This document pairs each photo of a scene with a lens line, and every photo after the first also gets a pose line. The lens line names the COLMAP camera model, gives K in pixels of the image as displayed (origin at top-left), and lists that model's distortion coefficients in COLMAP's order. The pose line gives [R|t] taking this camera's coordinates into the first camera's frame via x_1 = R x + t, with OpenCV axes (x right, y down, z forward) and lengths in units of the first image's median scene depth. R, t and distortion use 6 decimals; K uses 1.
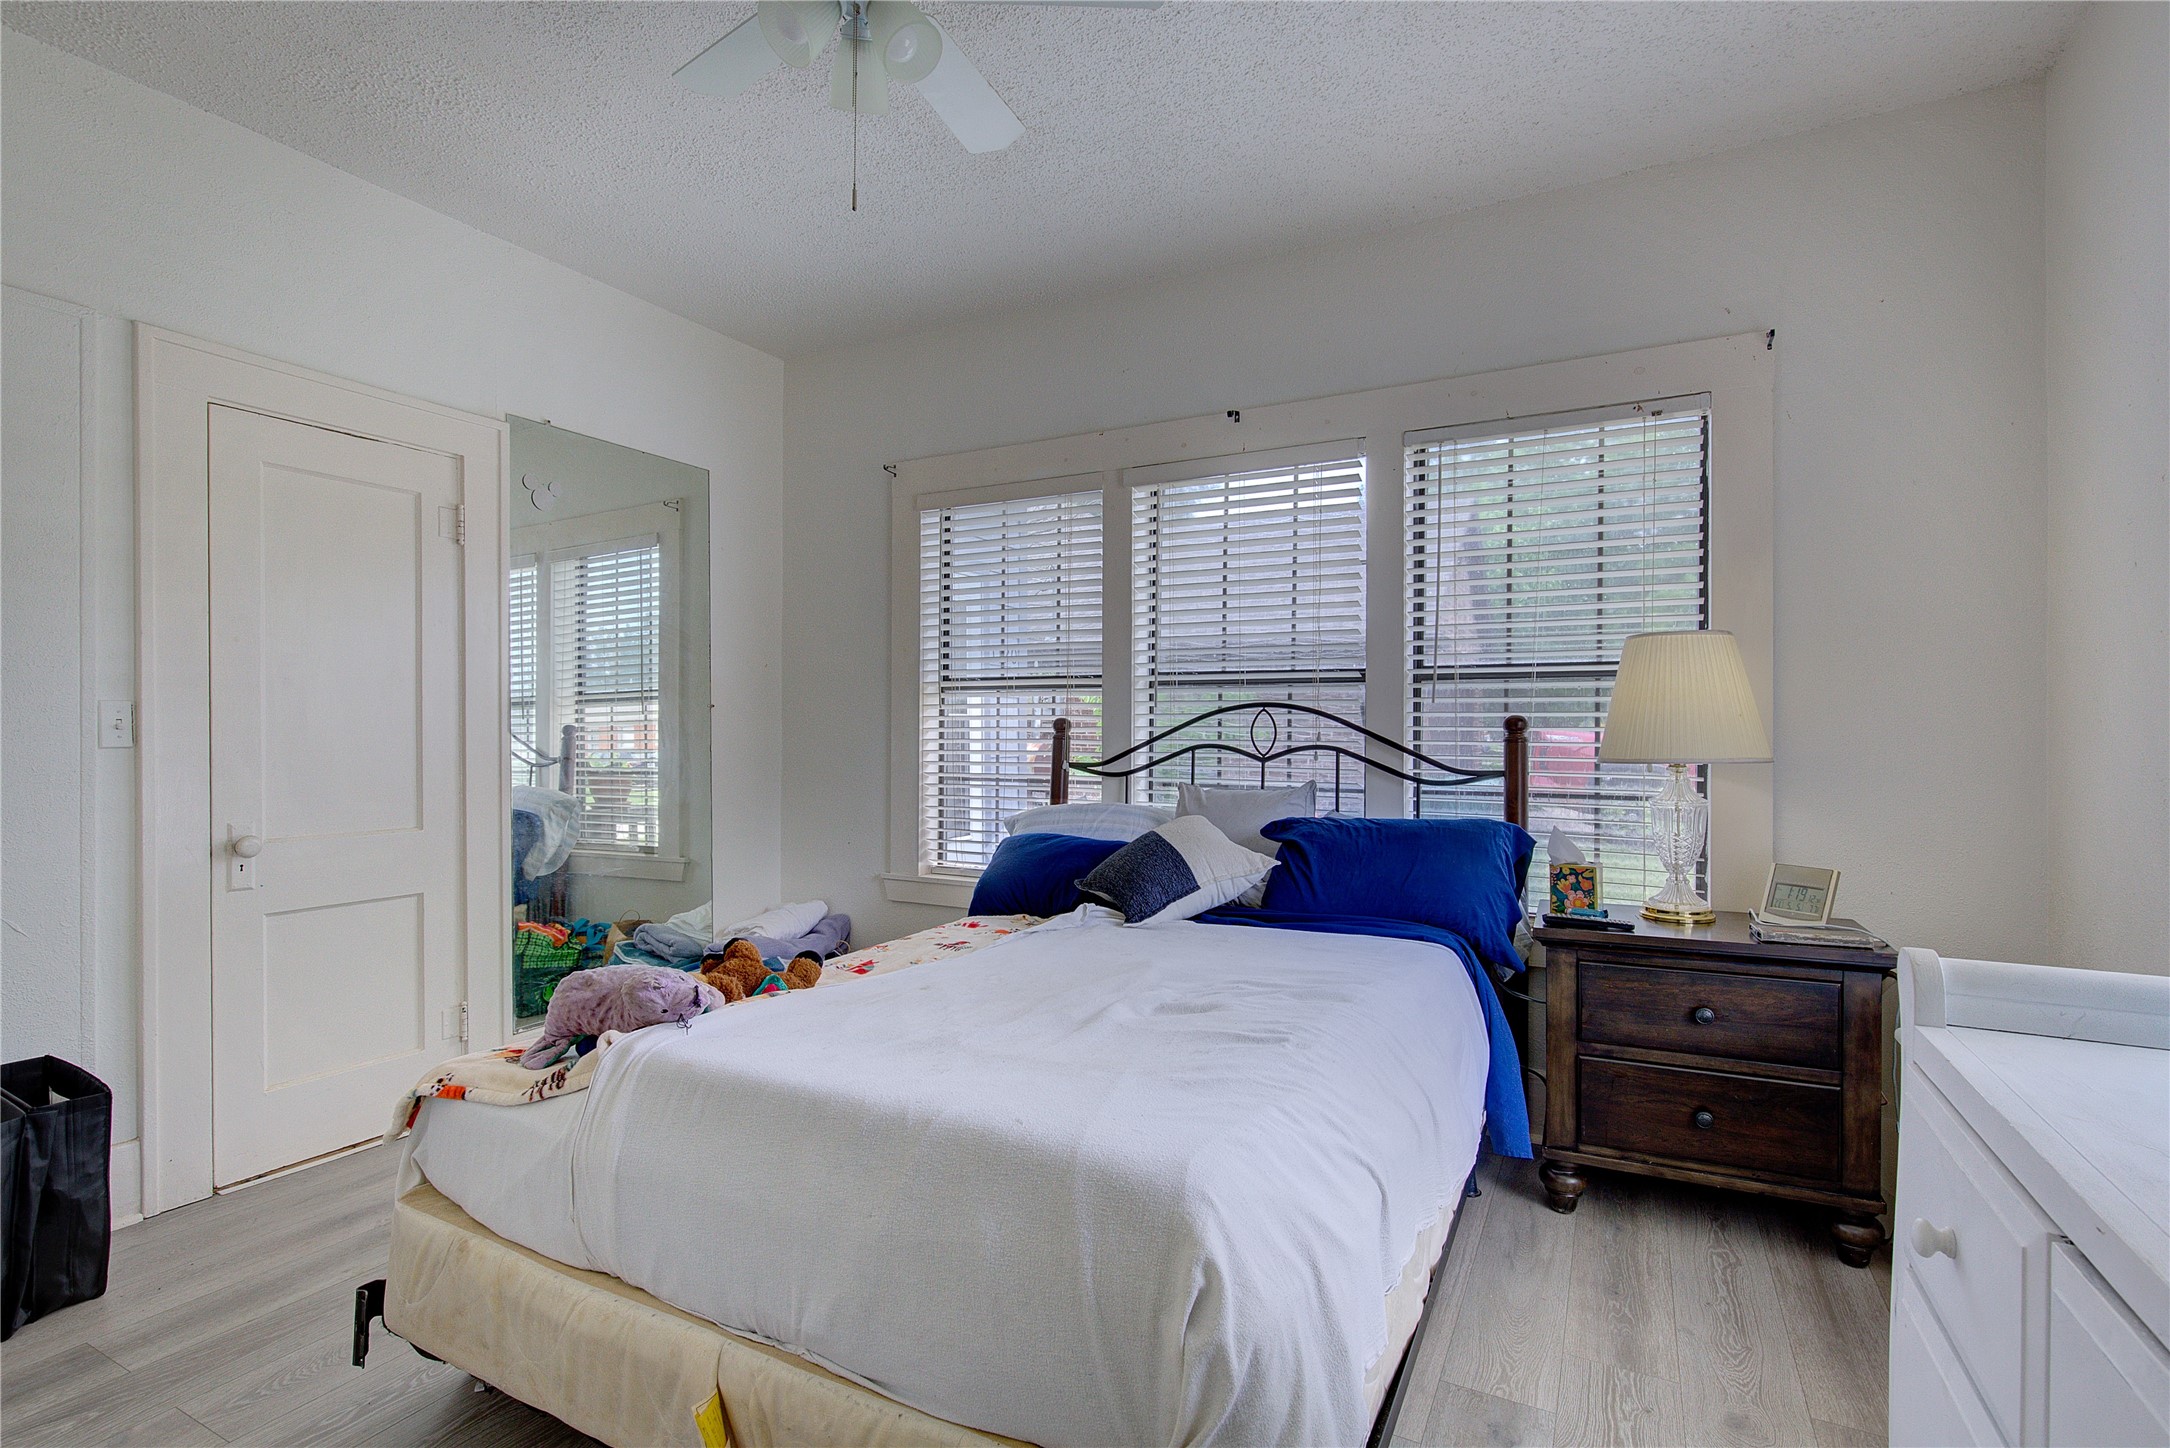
lens RADIAL K [[985.8, 0, 1097.5], [0, 985.8, 734.1], [0, 0, 1]] dist [0.000451, -0.000475]
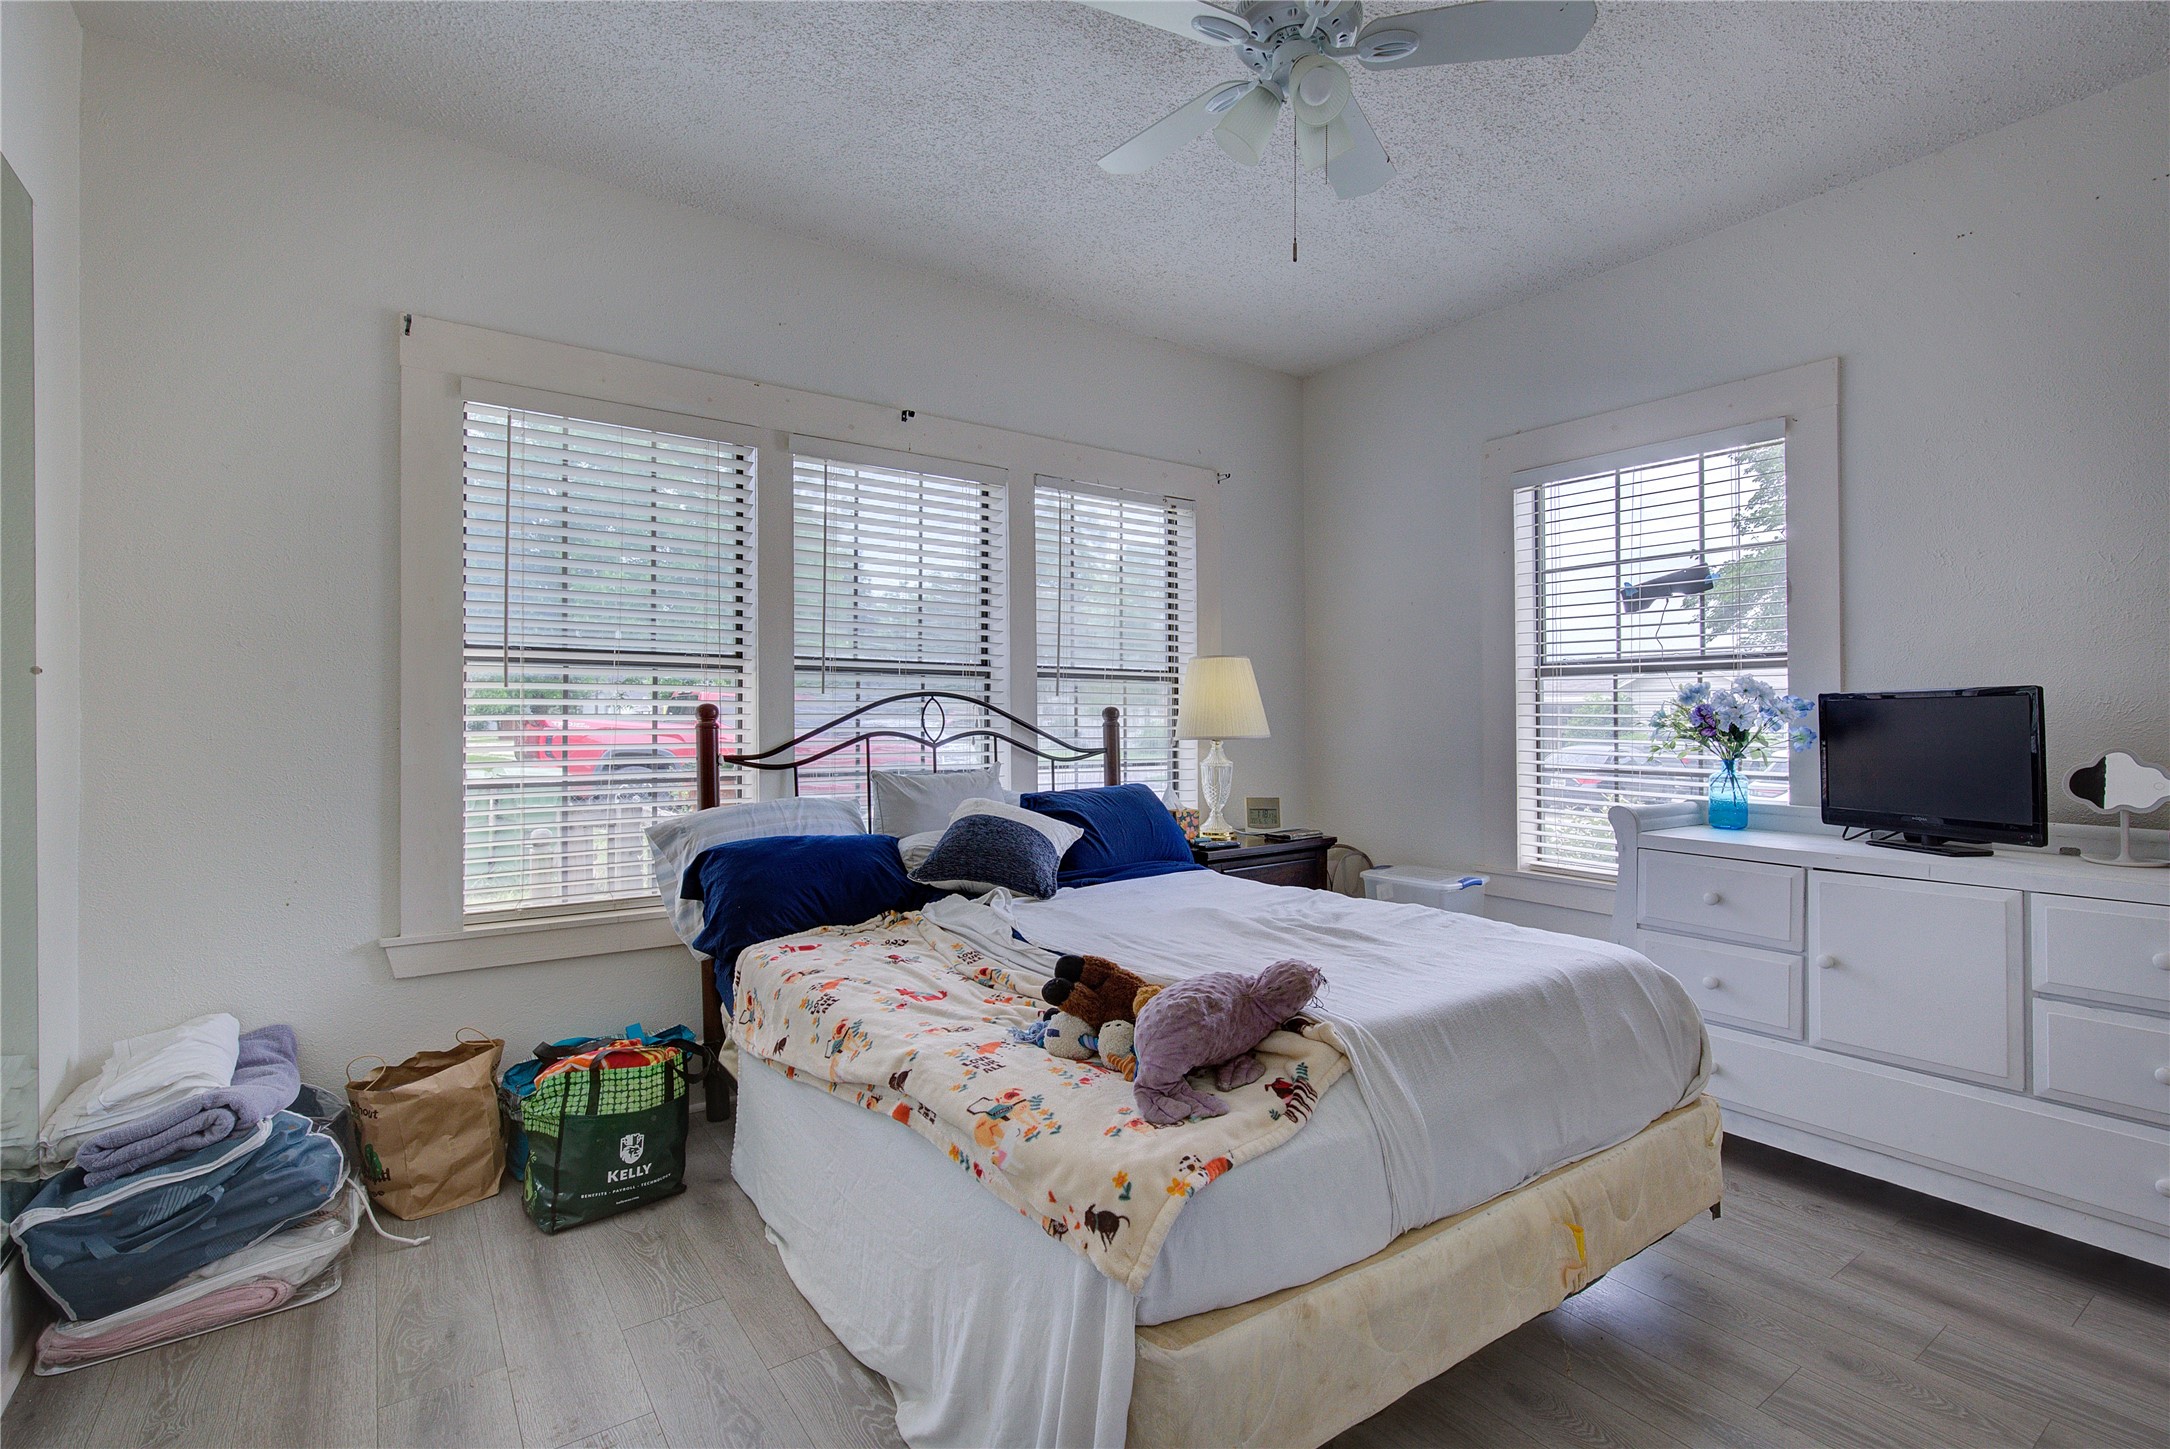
lens RADIAL K [[985.8, 0, 1092.2], [0, 985.8, 709.1], [0, 0, 1]] dist [0.000451, -0.000475]
pose [[0.464715, 0.007376, 0.885429, -0.693713], [0.004562, 0.999932, -0.010724, -0.001281], [-0.885448, 0.009023, 0.464650, 0.350221]]
